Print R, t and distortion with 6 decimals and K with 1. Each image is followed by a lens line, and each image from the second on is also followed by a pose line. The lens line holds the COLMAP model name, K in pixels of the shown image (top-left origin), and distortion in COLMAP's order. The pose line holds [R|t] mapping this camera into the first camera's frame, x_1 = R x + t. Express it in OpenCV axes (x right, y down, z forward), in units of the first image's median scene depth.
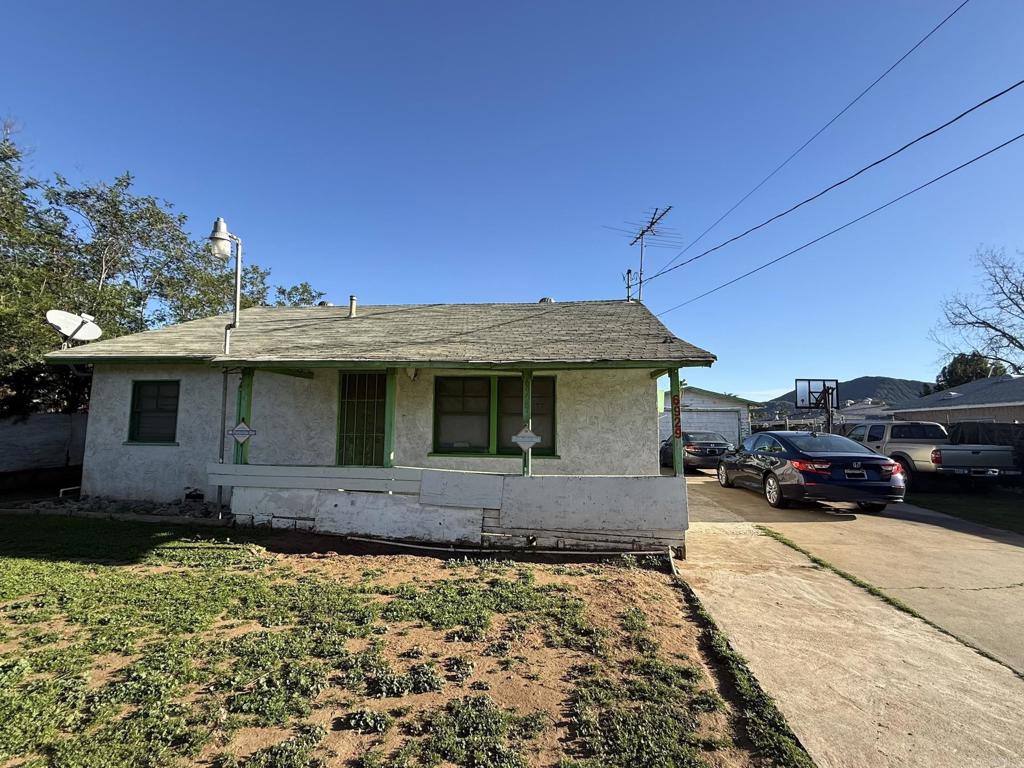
lens RADIAL K [[454.4, 0, 514.0], [0, 454.4, 382.8], [0, 0, 1]] dist [0.000697, -0.000278]
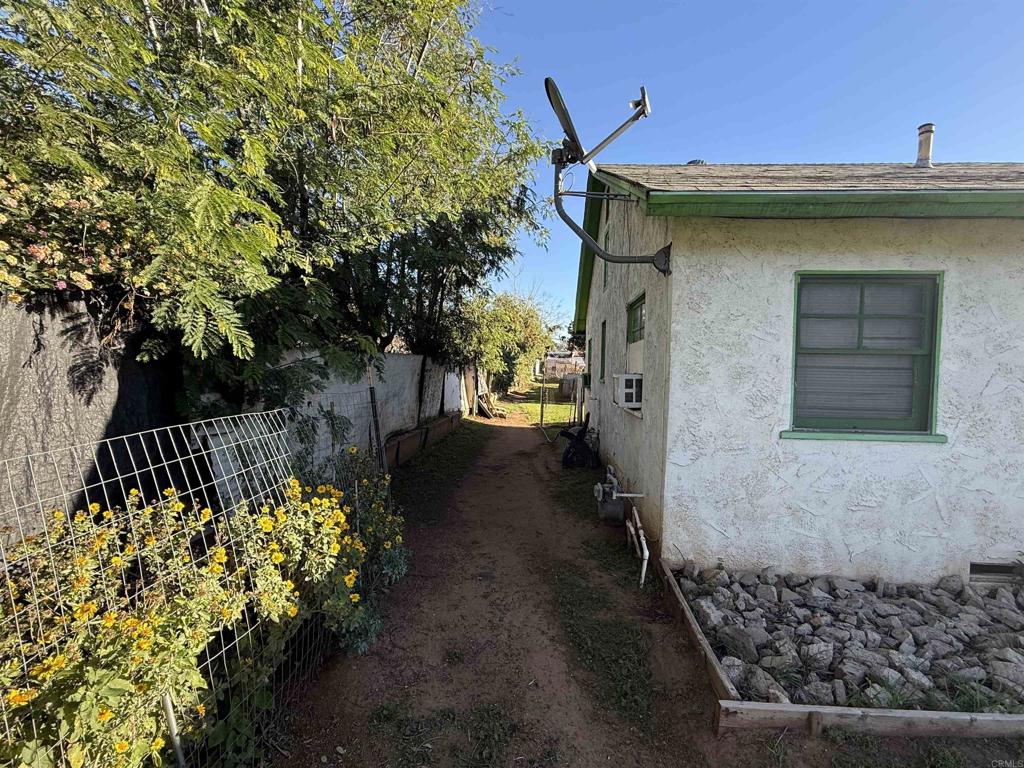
lens RADIAL K [[482.9, 0, 512.0], [0, 482.9, 384.0], [0, 0, 1]] dist [0.000640, 0.000085]
pose [[0.997948, 0.007664, 0.063562, -1.275956], [-0.016403, 0.990279, 0.138126, 0.041401], [-0.061885, -0.138885, 0.988373, 0.694240]]
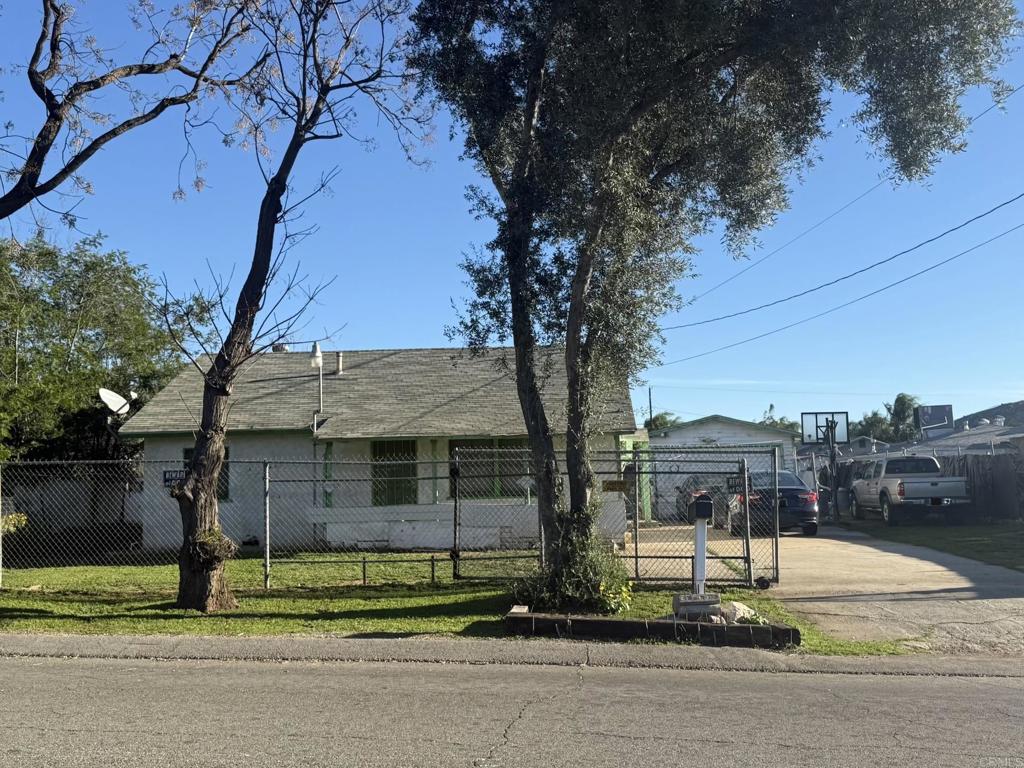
lens RADIAL K [[1085.1, 0, 512.0], [0, 1085.1, 384.0], [0, 0, 1]] dist [0.208859, -0.471916]
pose [[0.996874, -0.032175, 0.072164, -0.224948], [0.031429, 0.999441, 0.011438, -0.205623], [-0.072492, -0.009135, 0.997327, -2.185438]]
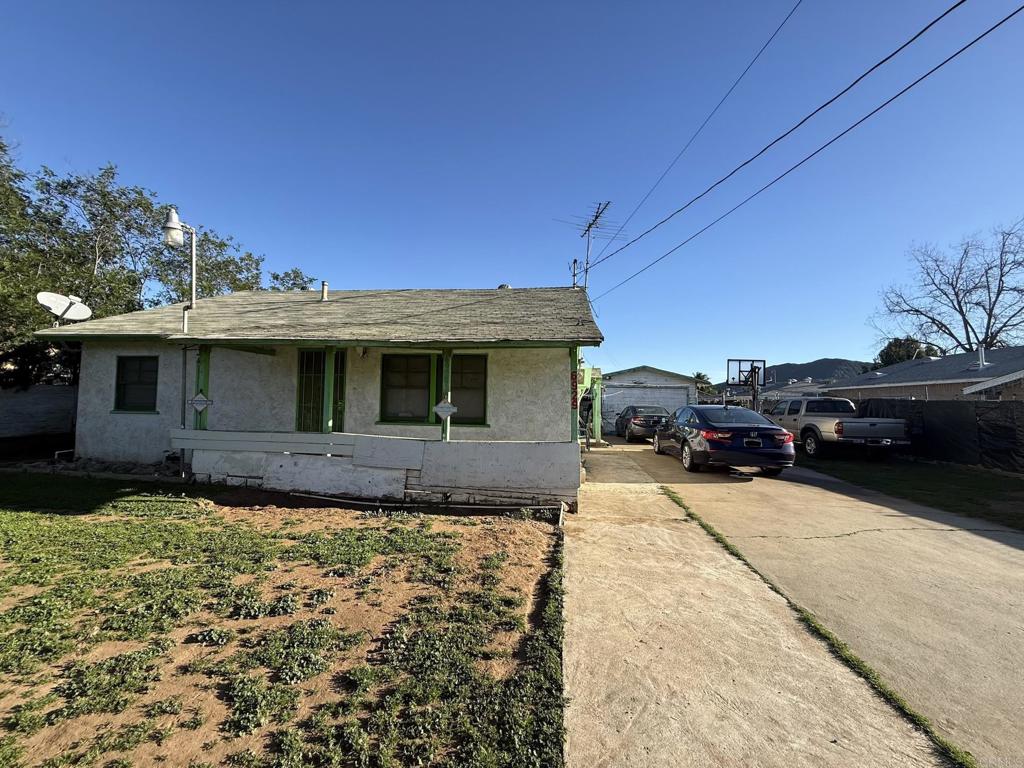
lens RADIAL K [[408.6, 0, 511.9], [0, 408.6, 383.1], [0, 0, 1]] dist [0.000242, 0.000030]
pose [[0.999963, 0.006444, 0.005751, 0.150250], [-0.006733, 0.998637, 0.051760, 0.003341], [-0.005410, -0.051797, 0.998643, -0.017456]]
